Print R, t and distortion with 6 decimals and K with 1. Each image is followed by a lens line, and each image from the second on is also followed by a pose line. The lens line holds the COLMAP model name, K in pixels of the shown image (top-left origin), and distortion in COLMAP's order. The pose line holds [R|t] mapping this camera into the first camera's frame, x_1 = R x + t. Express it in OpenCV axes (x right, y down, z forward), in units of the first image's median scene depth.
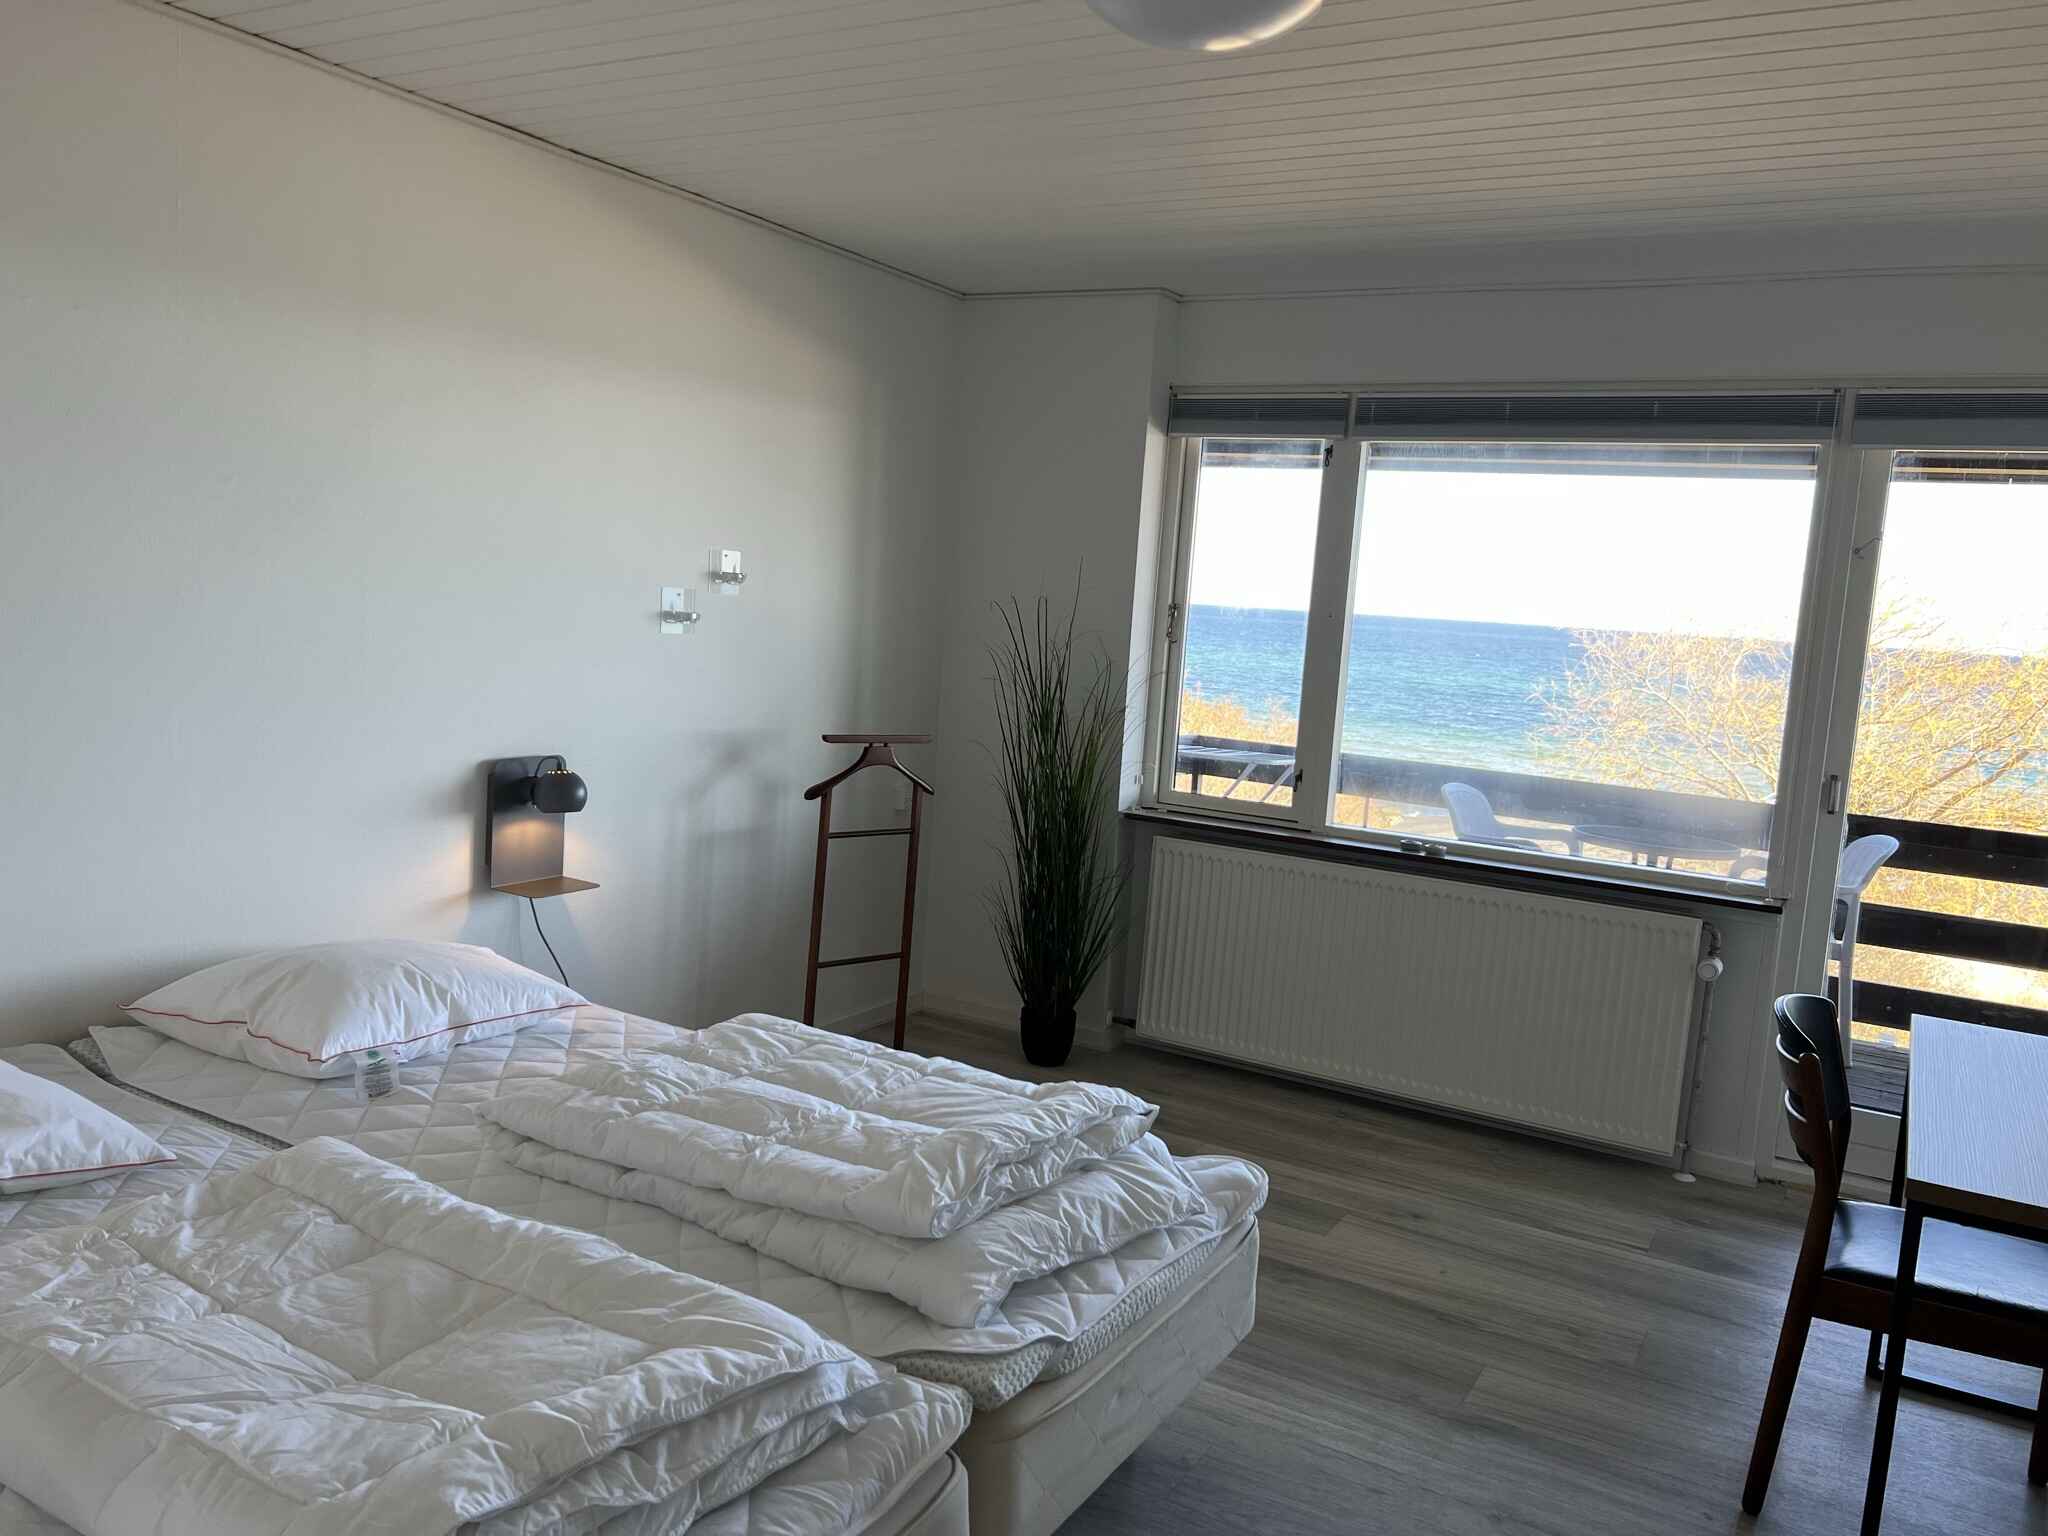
lens RADIAL K [[1565.9, 0, 1042.8], [0, 1565.9, 785.9], [0, 0, 1]] dist [0.038224, -0.007769]
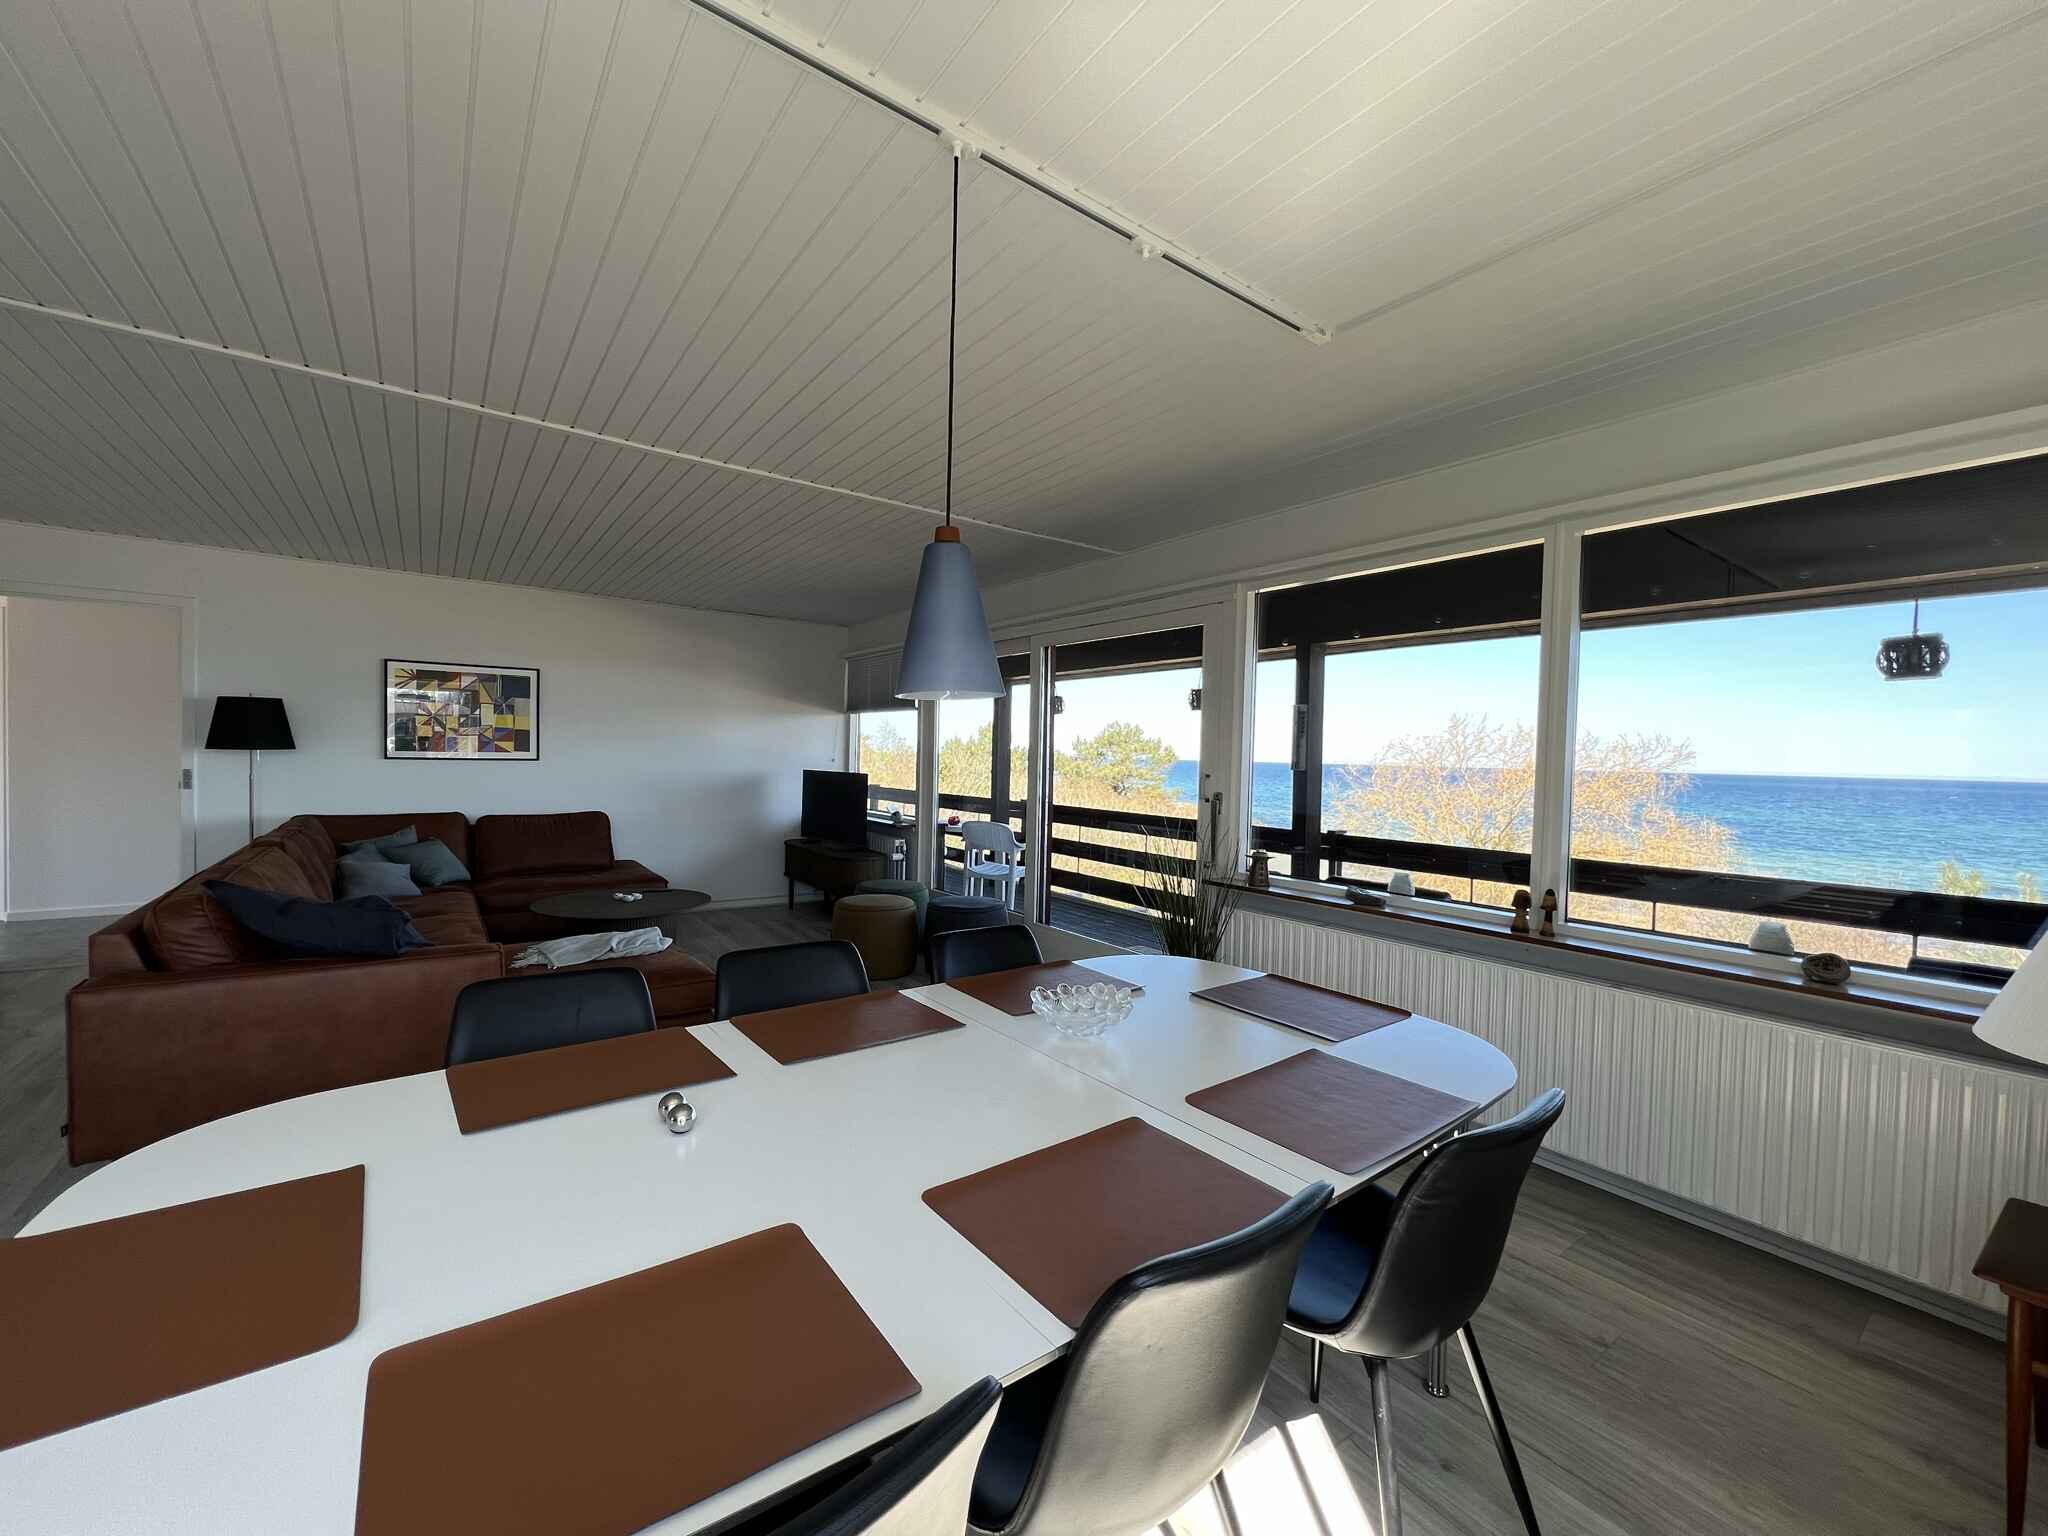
lens RADIAL K [[822.8, 0, 1019.7], [0, 822.8, 774.3], [0, 0, 1]] dist [-0.002679, 0.000113]
pose [[0.912914, -0.042735, -0.405908, 1.390873], [-0.008855, 0.992195, -0.124377, 0.186934], [0.408056, 0.117140, 0.905411, -0.396298]]
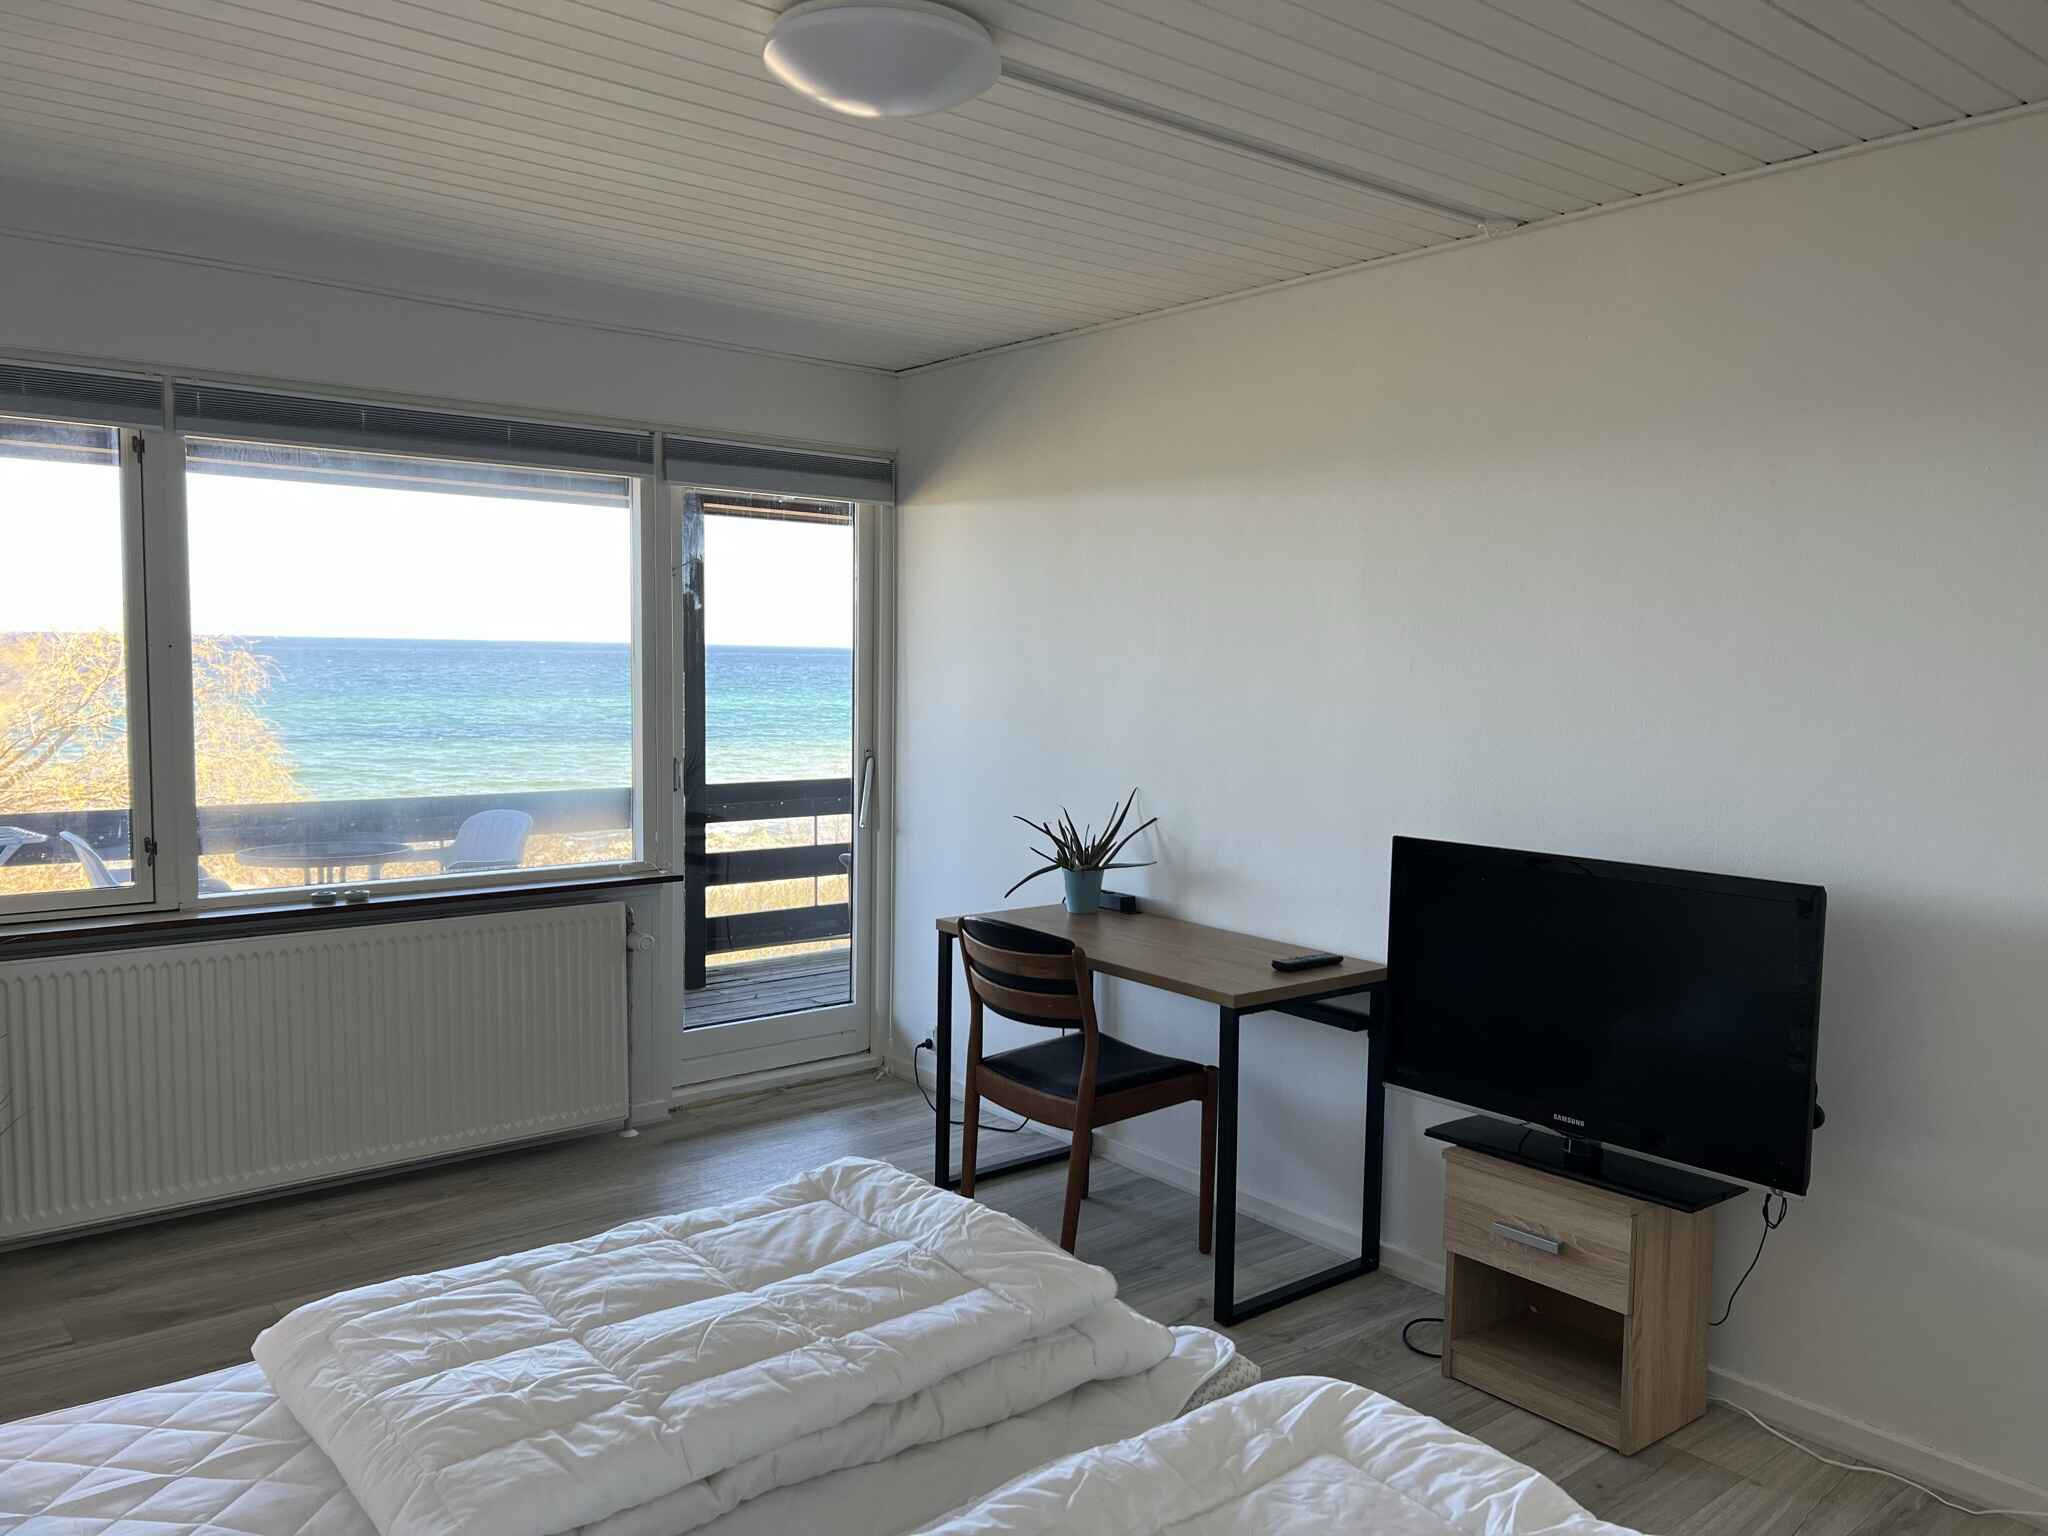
lens RADIAL K [[1565.9, 0, 1027.3], [0, 1565.9, 777.9], [0, 0, 1]] dist [0.038224, -0.007769]
pose [[0.351682, -0.140409, 0.925530, -0.468794], [0.120265, 0.987271, 0.104077, -0.078250], [-0.928362, 0.074707, 0.364091, 0.307354]]
